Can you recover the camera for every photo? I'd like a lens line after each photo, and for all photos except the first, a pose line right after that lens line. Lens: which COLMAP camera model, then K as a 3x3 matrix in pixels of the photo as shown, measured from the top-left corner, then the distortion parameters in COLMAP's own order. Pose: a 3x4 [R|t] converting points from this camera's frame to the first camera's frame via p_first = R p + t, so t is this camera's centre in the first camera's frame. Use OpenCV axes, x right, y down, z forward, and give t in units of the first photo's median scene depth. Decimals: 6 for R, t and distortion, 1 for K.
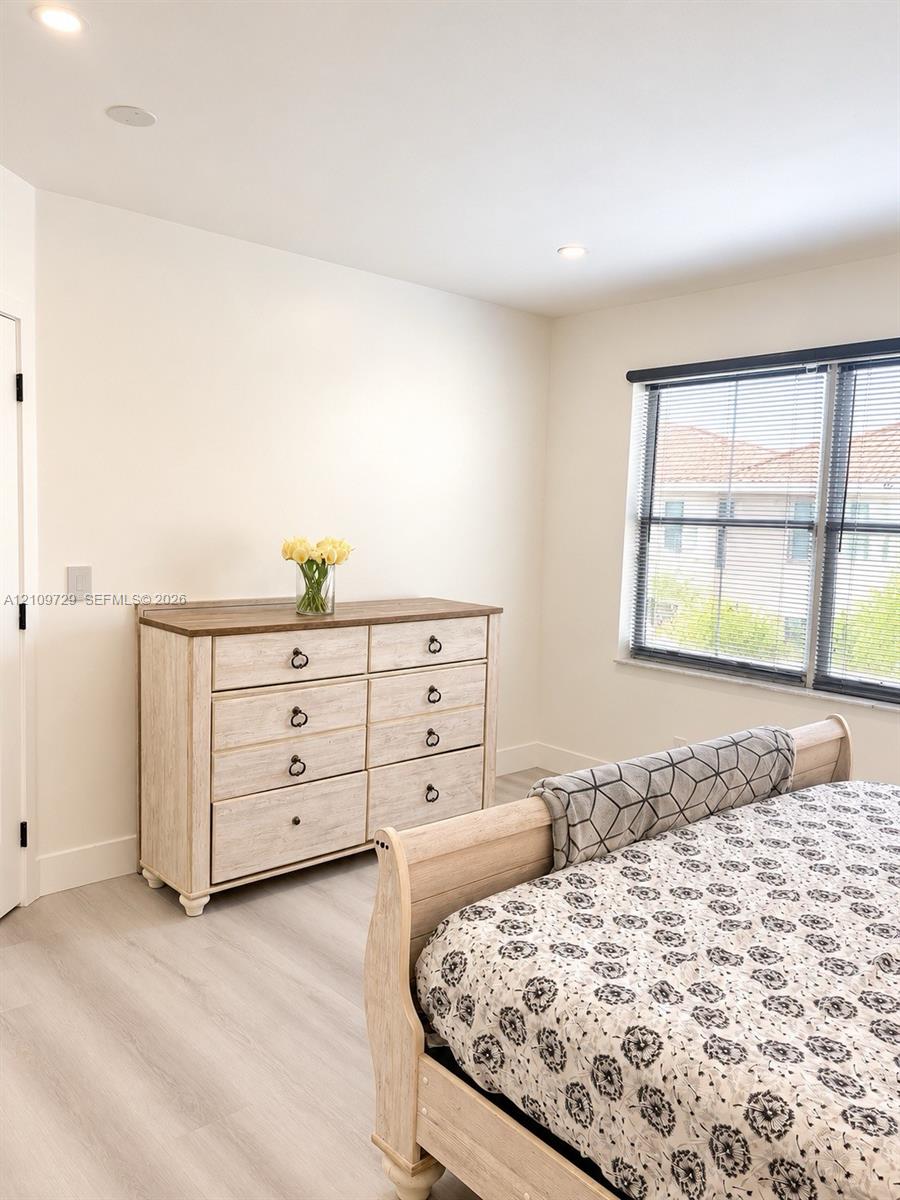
lens RADIAL K [[902.1, 0, 450.0], [0, 902.1, 600.0], [0, 0, 1]] dist [0.016864, -0.006604]
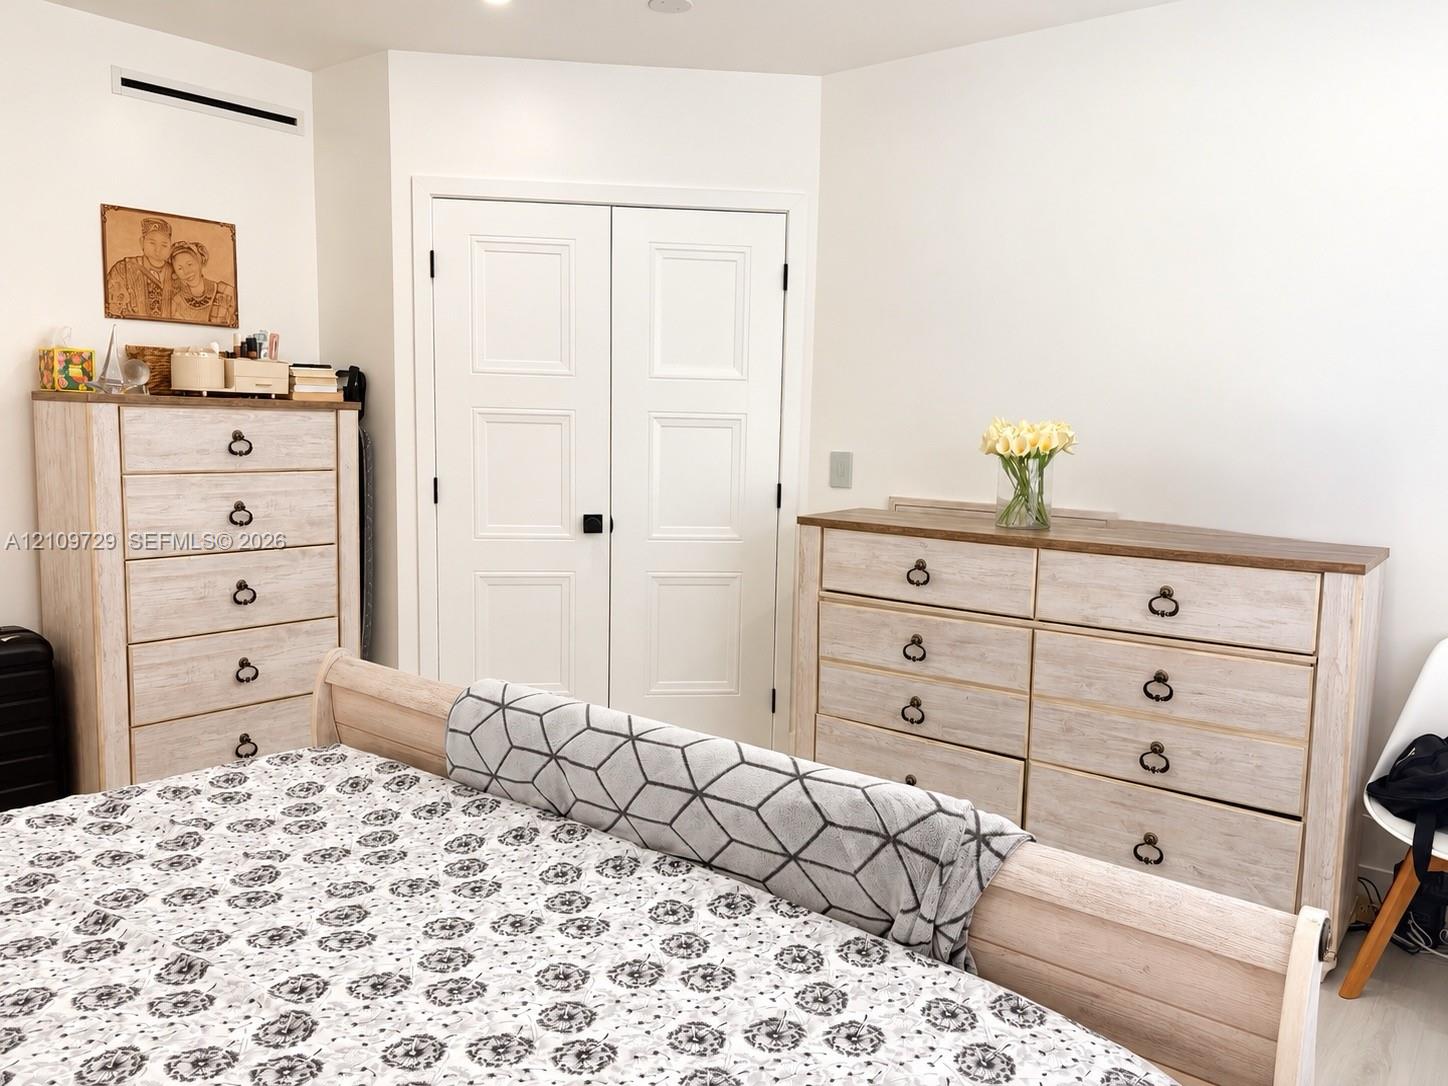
lens RADIAL K [[1090.8, 0, 684.1], [0, 1090.8, 537.0], [0, 0, 1]] dist [0.125597, -0.123387]
pose [[0.151425, 0.092785, -0.984104, 0.683554], [-0.098081, 0.992082, 0.078445, -0.019337], [0.983591, 0.084644, 0.159326, 0.607387]]
